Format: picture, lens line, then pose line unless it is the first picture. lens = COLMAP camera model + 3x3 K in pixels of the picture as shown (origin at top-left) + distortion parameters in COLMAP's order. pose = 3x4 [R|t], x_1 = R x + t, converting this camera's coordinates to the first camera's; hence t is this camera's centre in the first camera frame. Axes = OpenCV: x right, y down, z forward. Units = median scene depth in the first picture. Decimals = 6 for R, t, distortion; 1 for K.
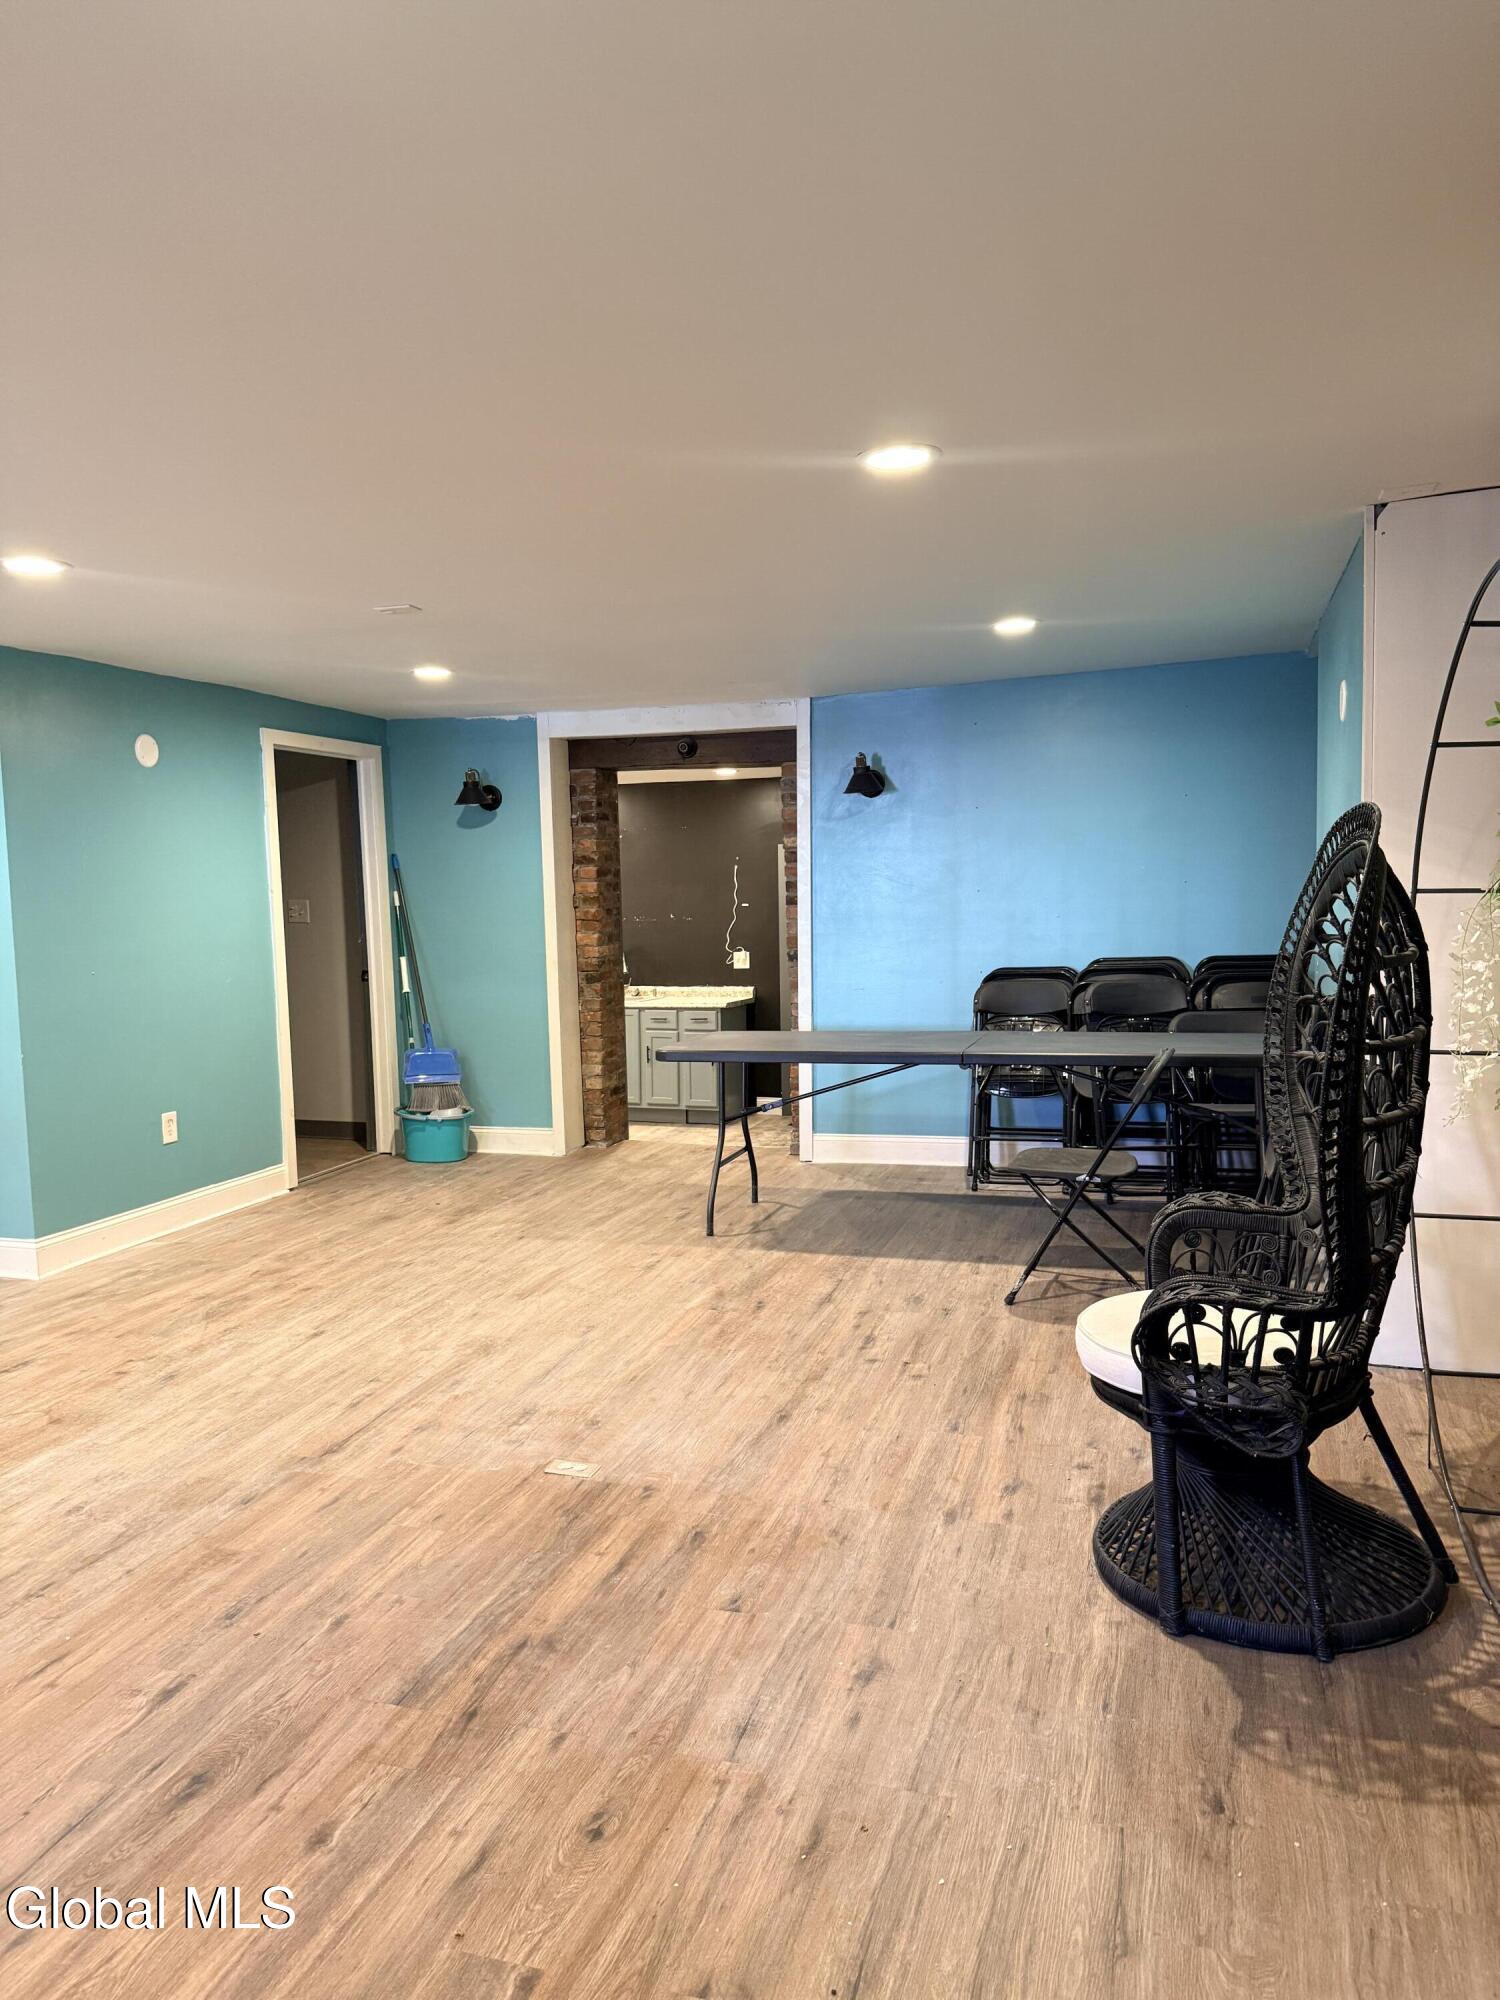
lens RADIAL K [[1397.6, 0, 741.5], [0, 1397.6, 1007.5], [0, 0, 1]] dist [0.112614, -0.182875]
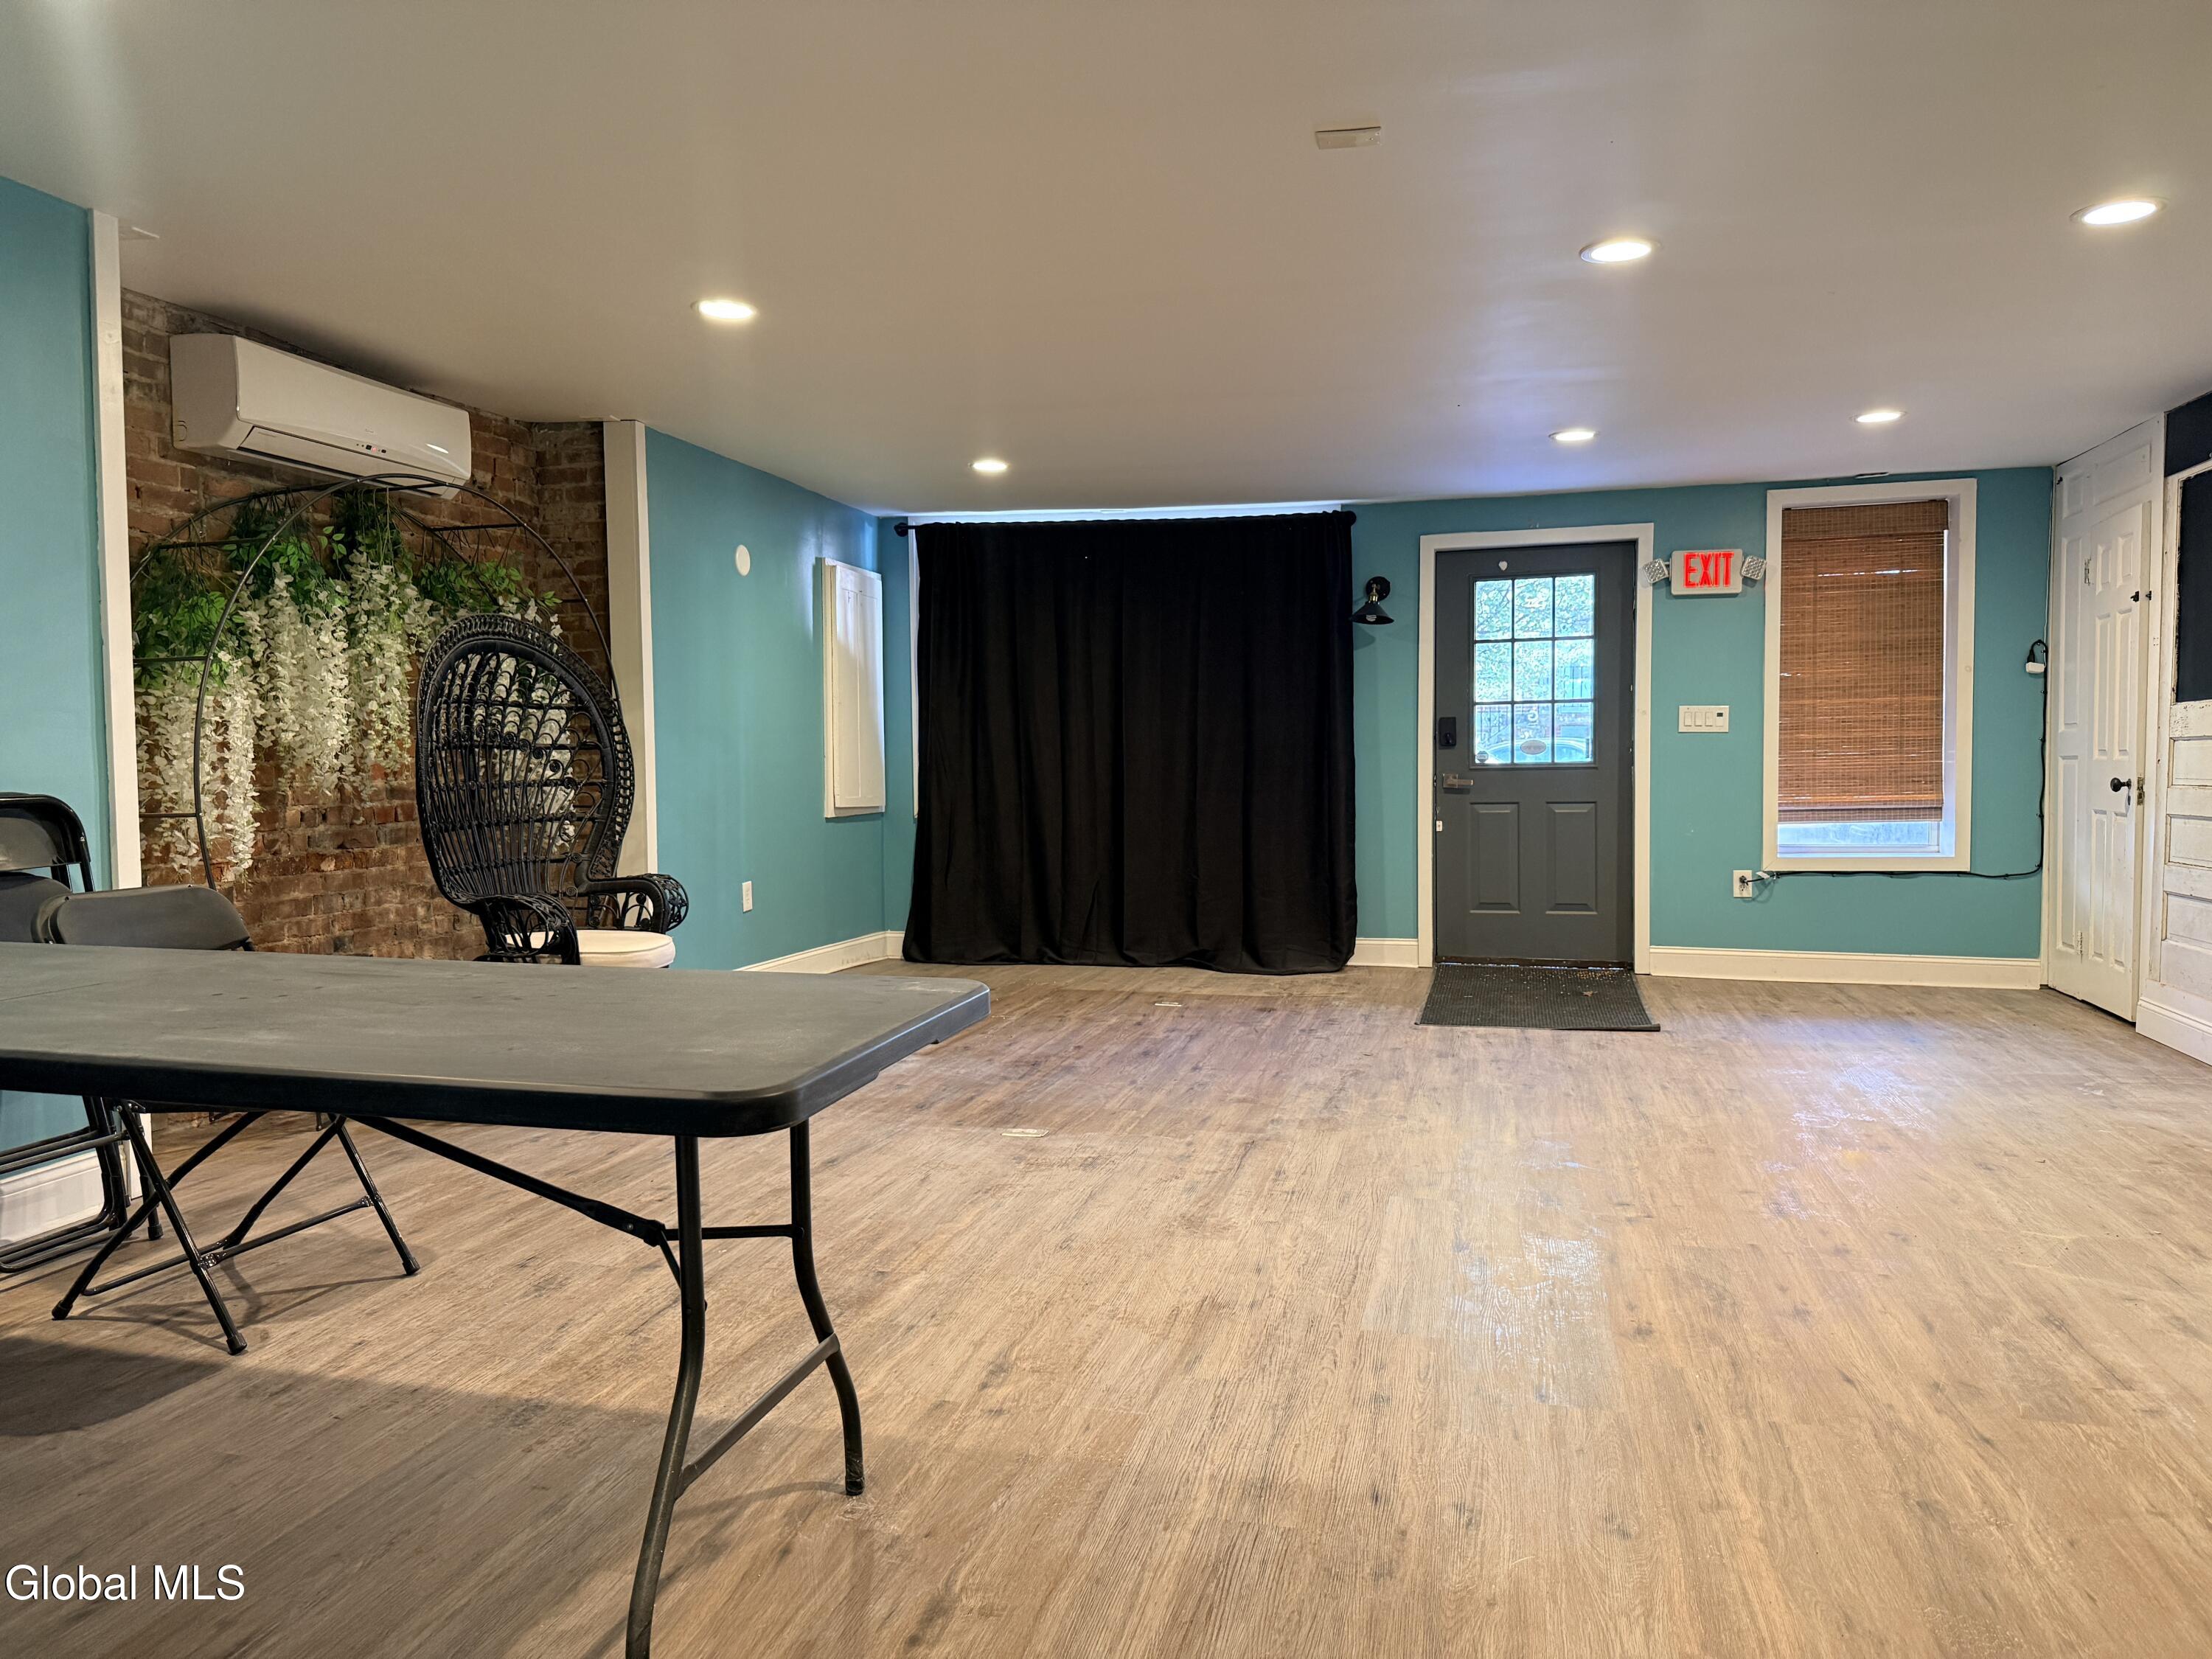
lens RADIAL K [[1545.7, 0, 1111.6], [0, 1545.7, 830.6], [0, 0, 1]] dist [0.112614, -0.182875]
pose [[-0.996844, 0.030885, -0.073135, -0.082750], [0.020170, 0.989523, 0.142959, -0.086007], [0.076784, 0.141032, -0.987023, 1.772967]]
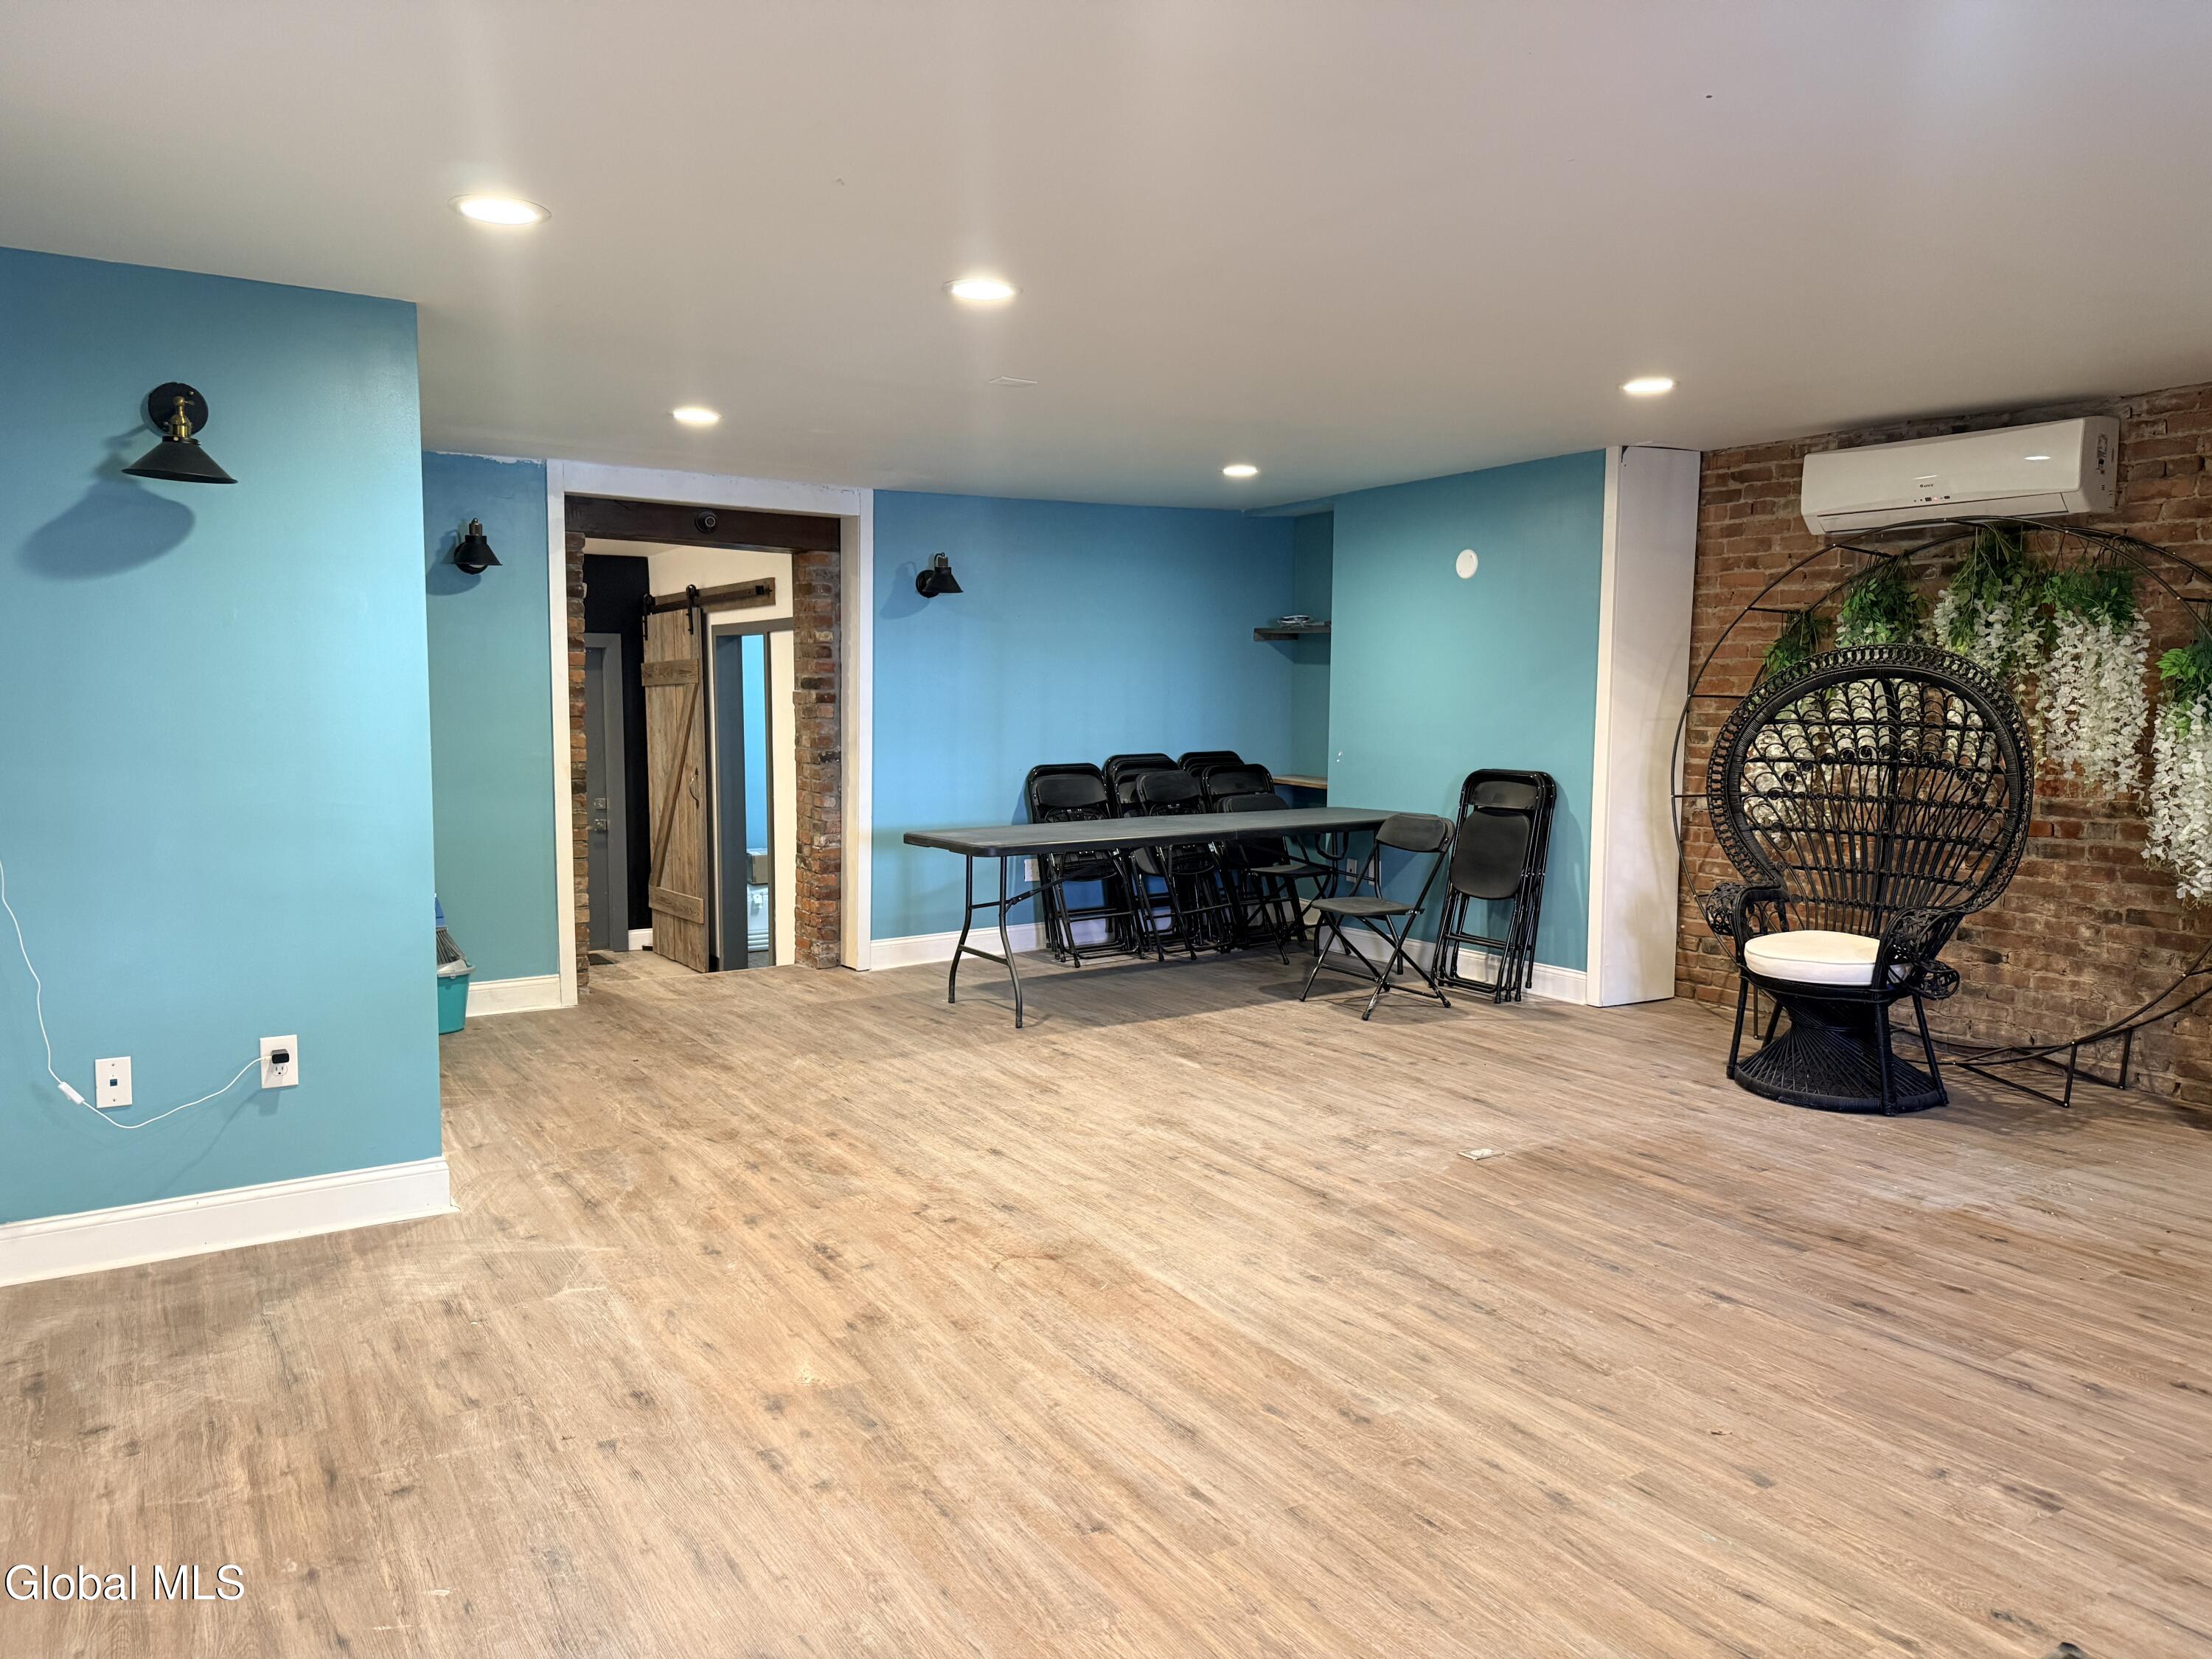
lens RADIAL K [[1545.7, 0, 1111.6], [0, 1545.7, 830.6], [0, 0, 1]] dist [0.112614, -0.182875]
pose [[0.639349, -0.045508, 0.767569, -1.059551], [0.049770, 0.998603, 0.017750, 0.005998], [-0.767304, 0.026853, 0.640721, 0.293751]]
